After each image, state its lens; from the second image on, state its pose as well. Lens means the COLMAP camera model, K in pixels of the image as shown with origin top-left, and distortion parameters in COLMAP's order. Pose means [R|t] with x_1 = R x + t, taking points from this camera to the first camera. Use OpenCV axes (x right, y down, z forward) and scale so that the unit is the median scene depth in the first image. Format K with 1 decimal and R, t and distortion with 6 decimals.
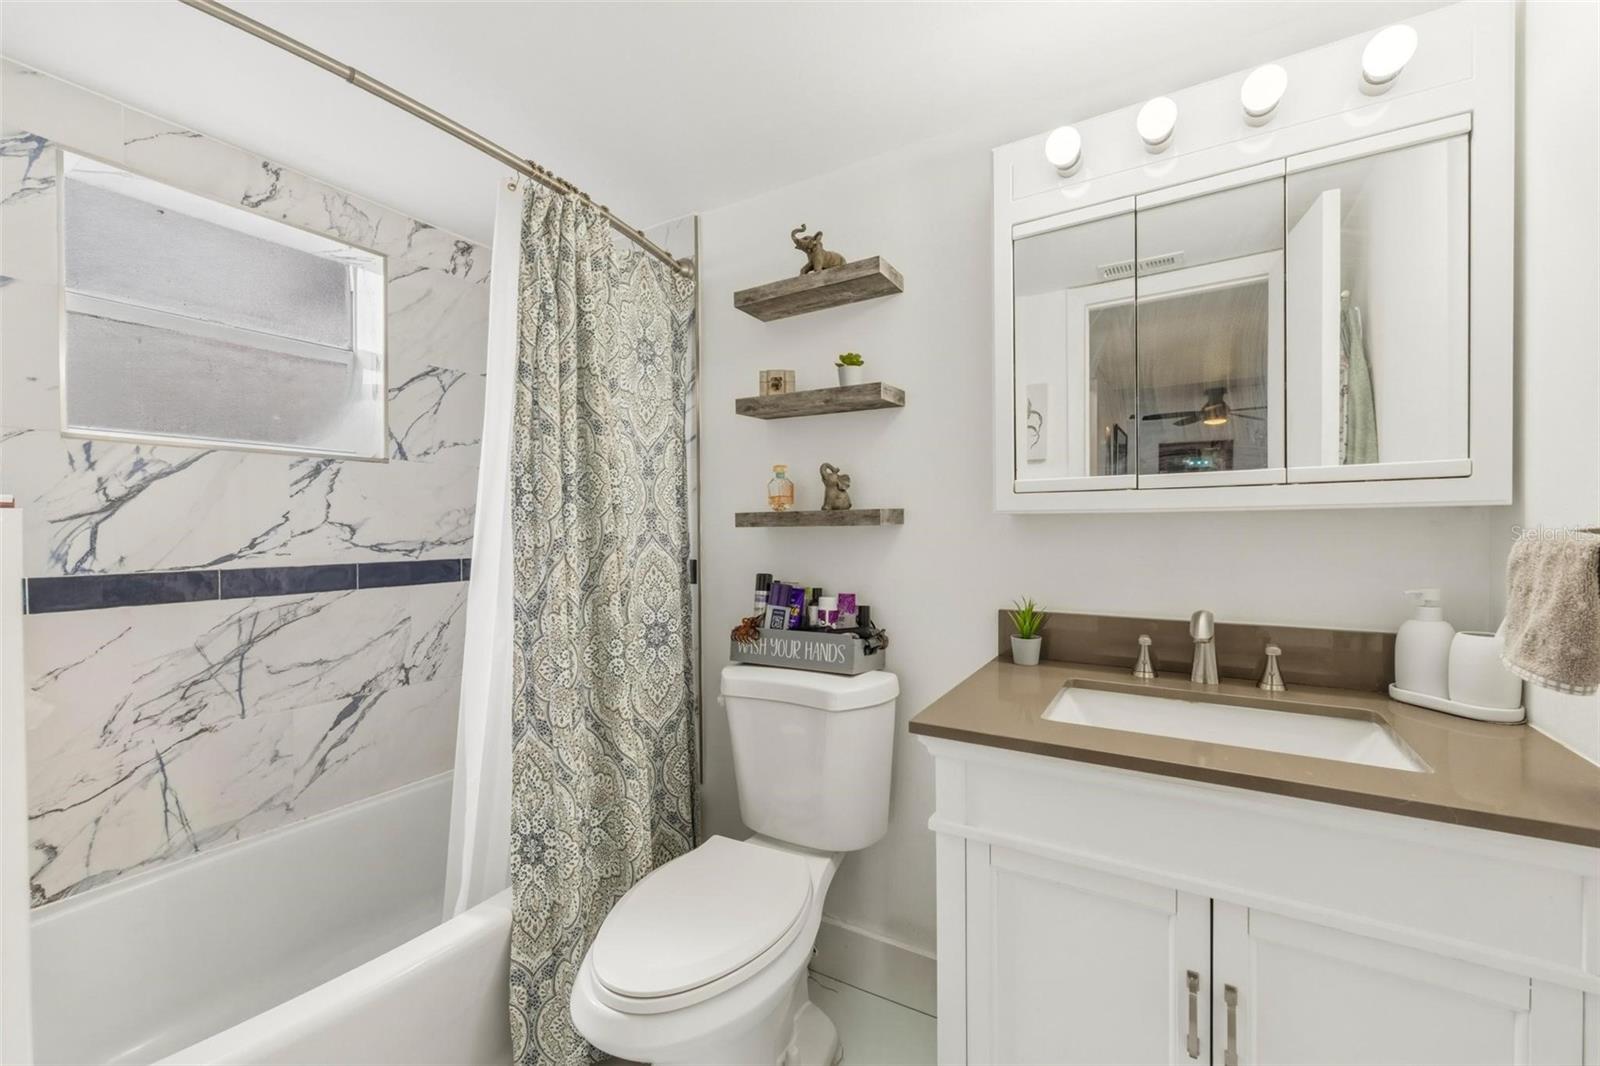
lens RADIAL K [[645.3, 0, 796.4], [0, 645.3, 529.8], [0, 0, 1]] dist [-0.001555, 0.000236]
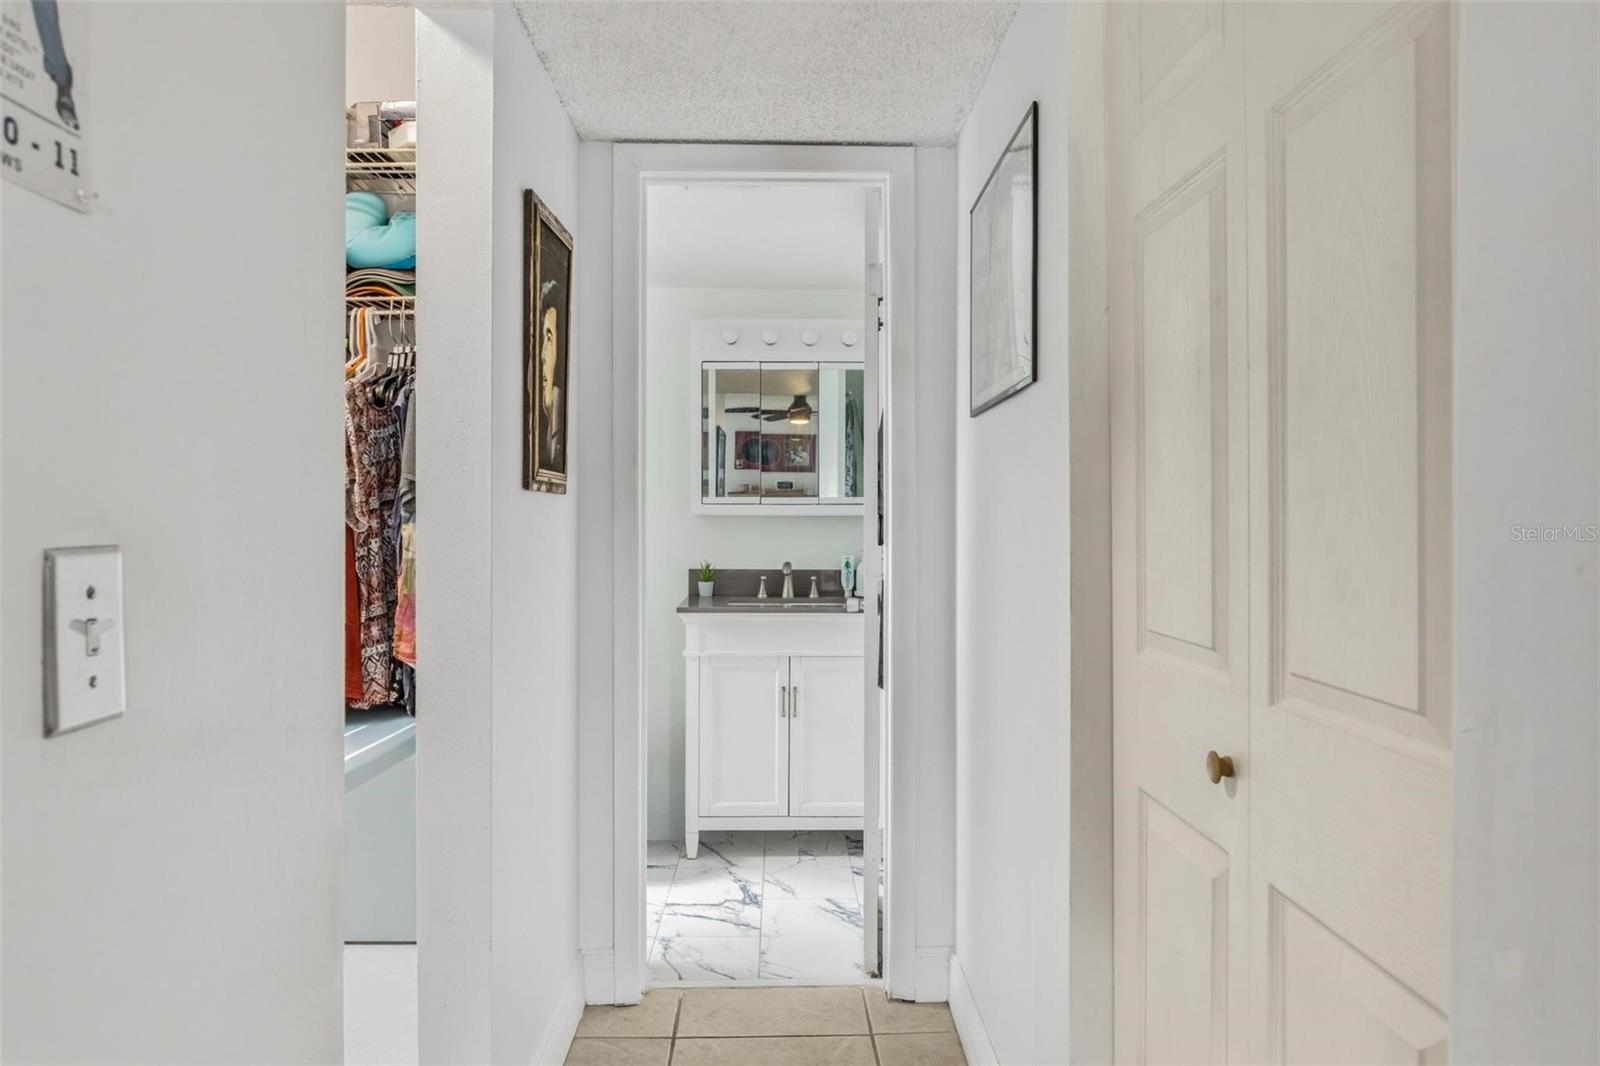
lens RADIAL K [[1103.6, 0, 800.0], [0, 1103.6, 533.0], [0, 0, 1]] dist [-0.000100, -0.000016]
pose [[0.841113, 0.003850, 0.540846, -1.227054], [-0.001177, 0.999985, -0.005289, 0.046099], [-0.540859, 0.003812, 0.841105, -1.963707]]
